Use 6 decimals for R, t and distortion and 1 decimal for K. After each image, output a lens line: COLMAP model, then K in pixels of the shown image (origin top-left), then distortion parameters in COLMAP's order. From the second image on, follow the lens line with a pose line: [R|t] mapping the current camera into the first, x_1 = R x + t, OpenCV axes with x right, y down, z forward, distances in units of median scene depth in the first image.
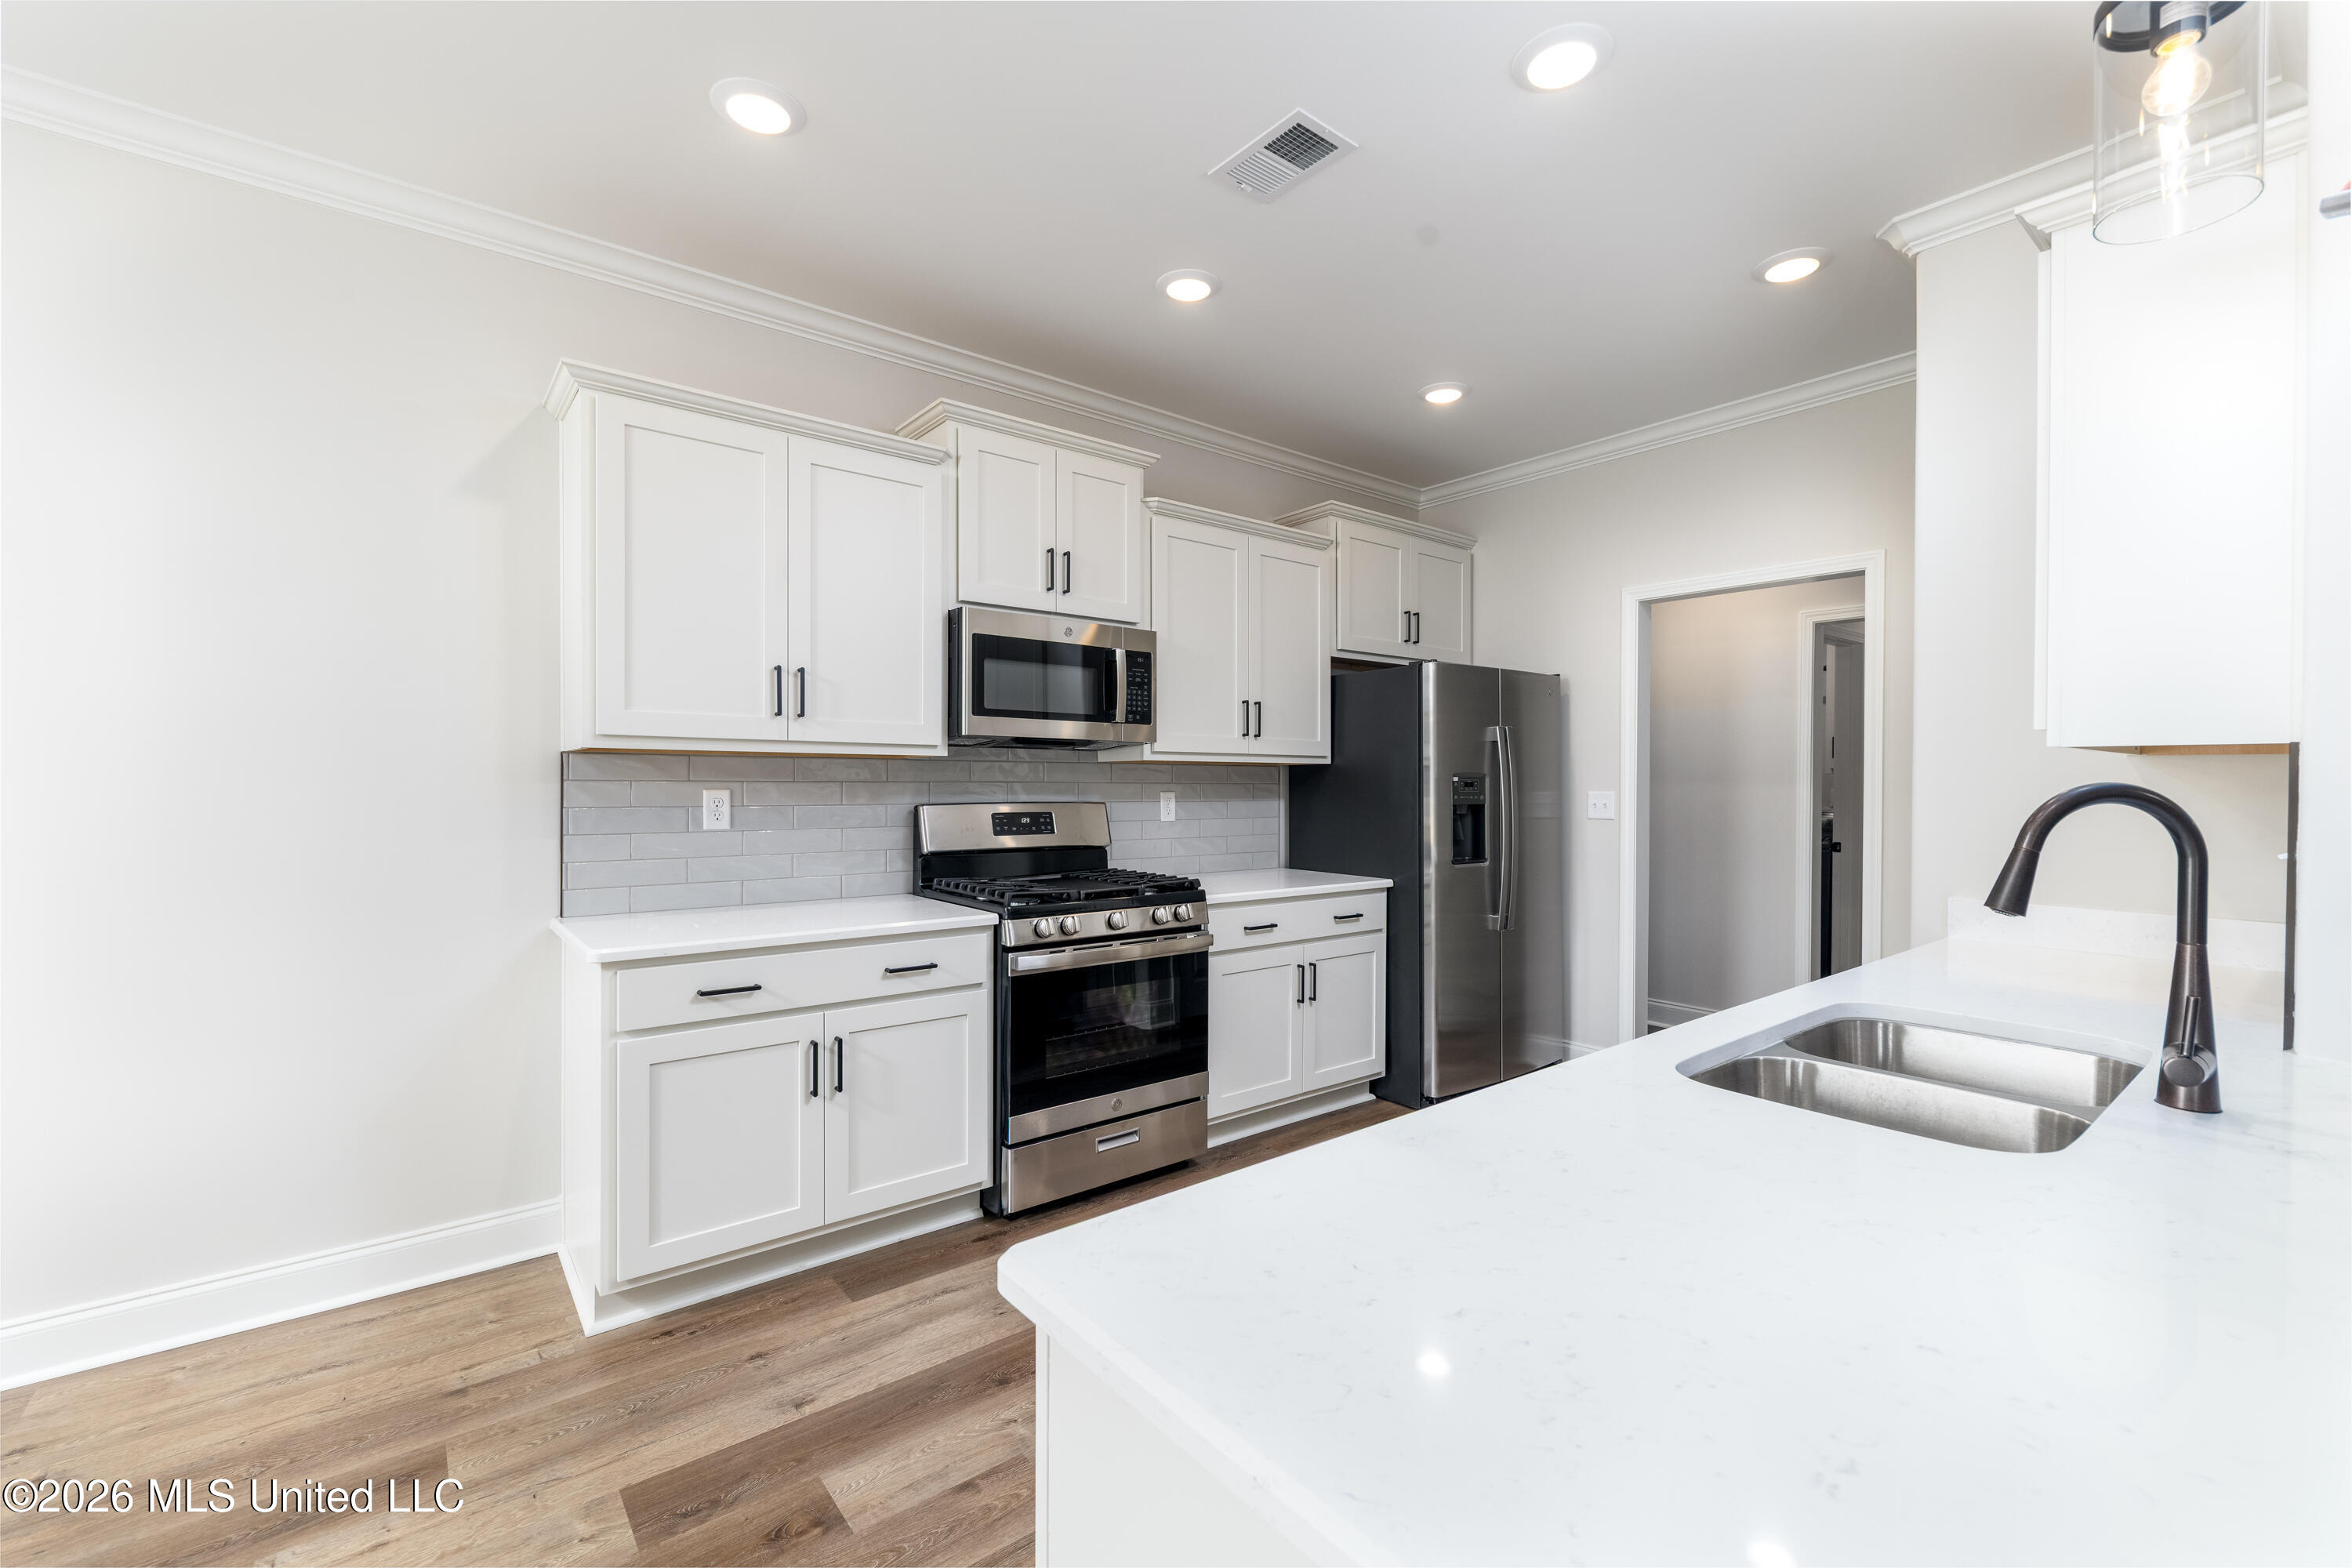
lens RADIAL K [[982.2, 0, 1176.0], [0, 982.2, 784.0], [0, 0, 1]] dist [-0.001152, -0.000424]
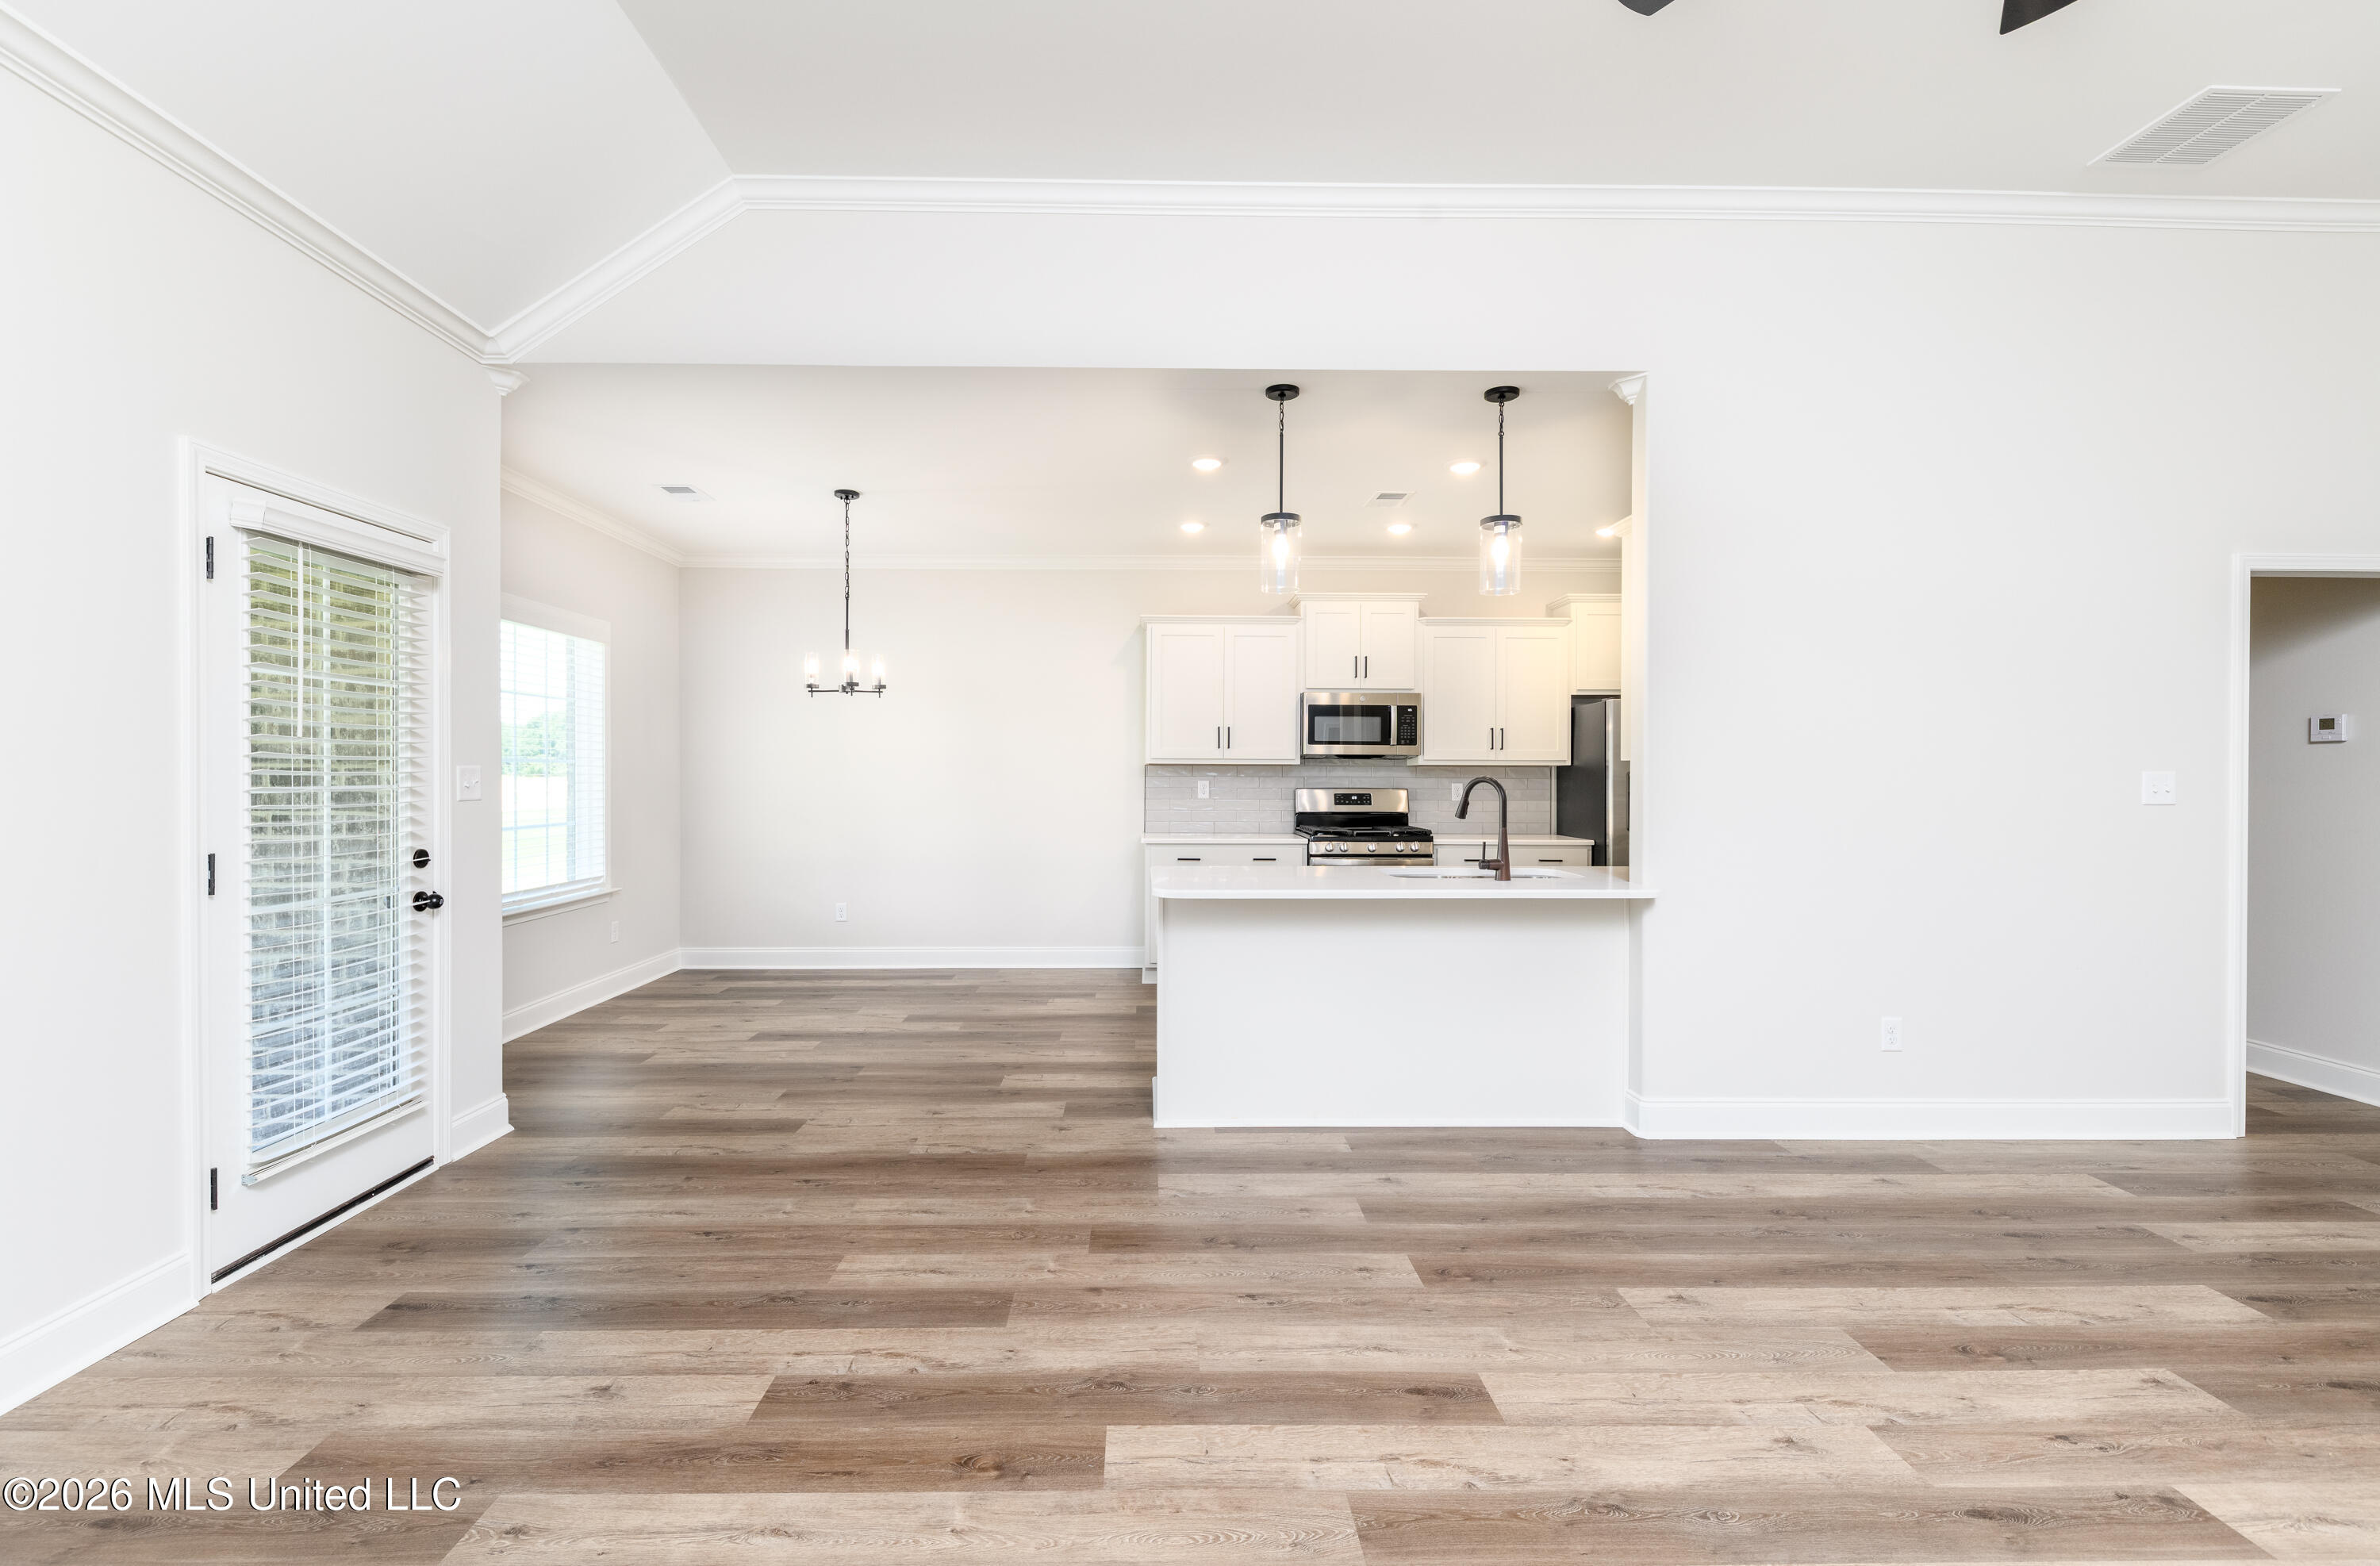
lens RADIAL K [[1014.9, 0, 1165.6], [0, 1014.9, 779.3], [0, 0, 1]] dist [0.017054, -0.007465]
pose [[0.795963, -0.000259, -0.605345, 0.834261], [-0.001399, 0.999996, -0.002267, 0.007950], [0.605343, 0.002651, 0.795960, -0.864776]]
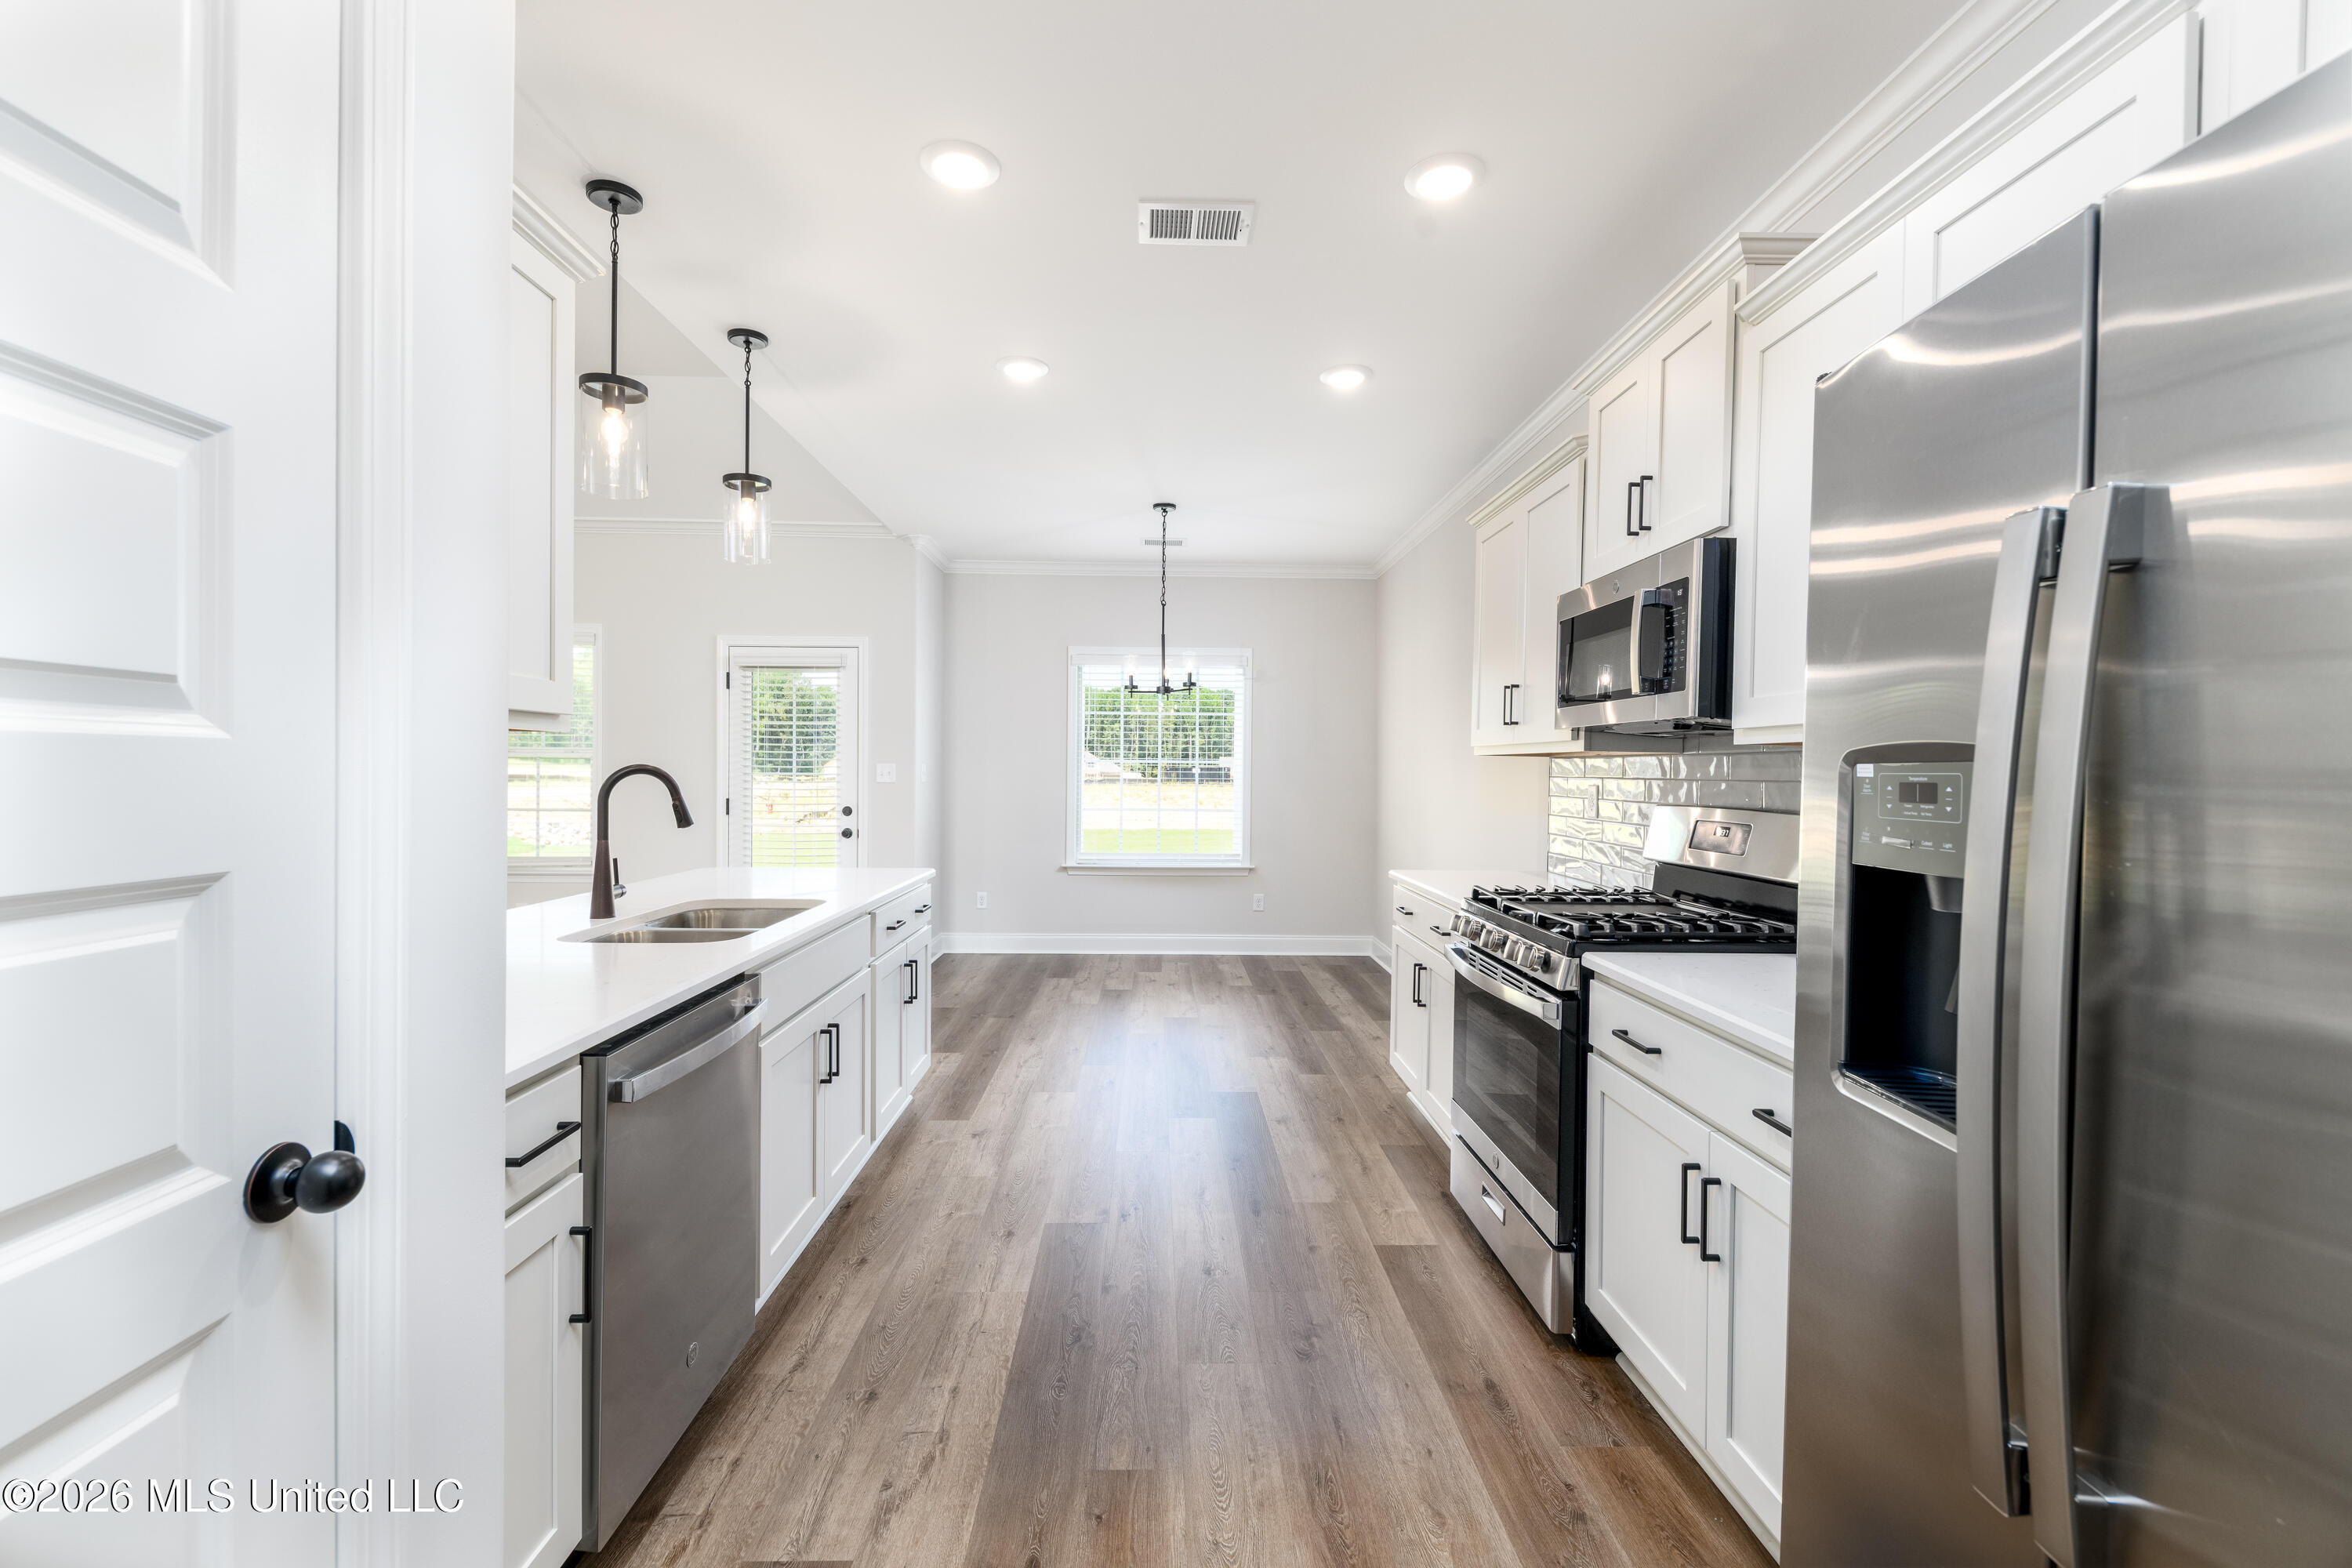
lens RADIAL K [[982.2, 0, 1176.0], [0, 982.2, 784.0], [0, 0, 1]] dist [-0.001152, -0.000424]
pose [[-0.602368, 0.000856, -0.798218, 0.766578], [-0.015667, 0.999794, 0.012895, -0.003985], [0.798065, 0.020273, -0.602230, 1.263043]]
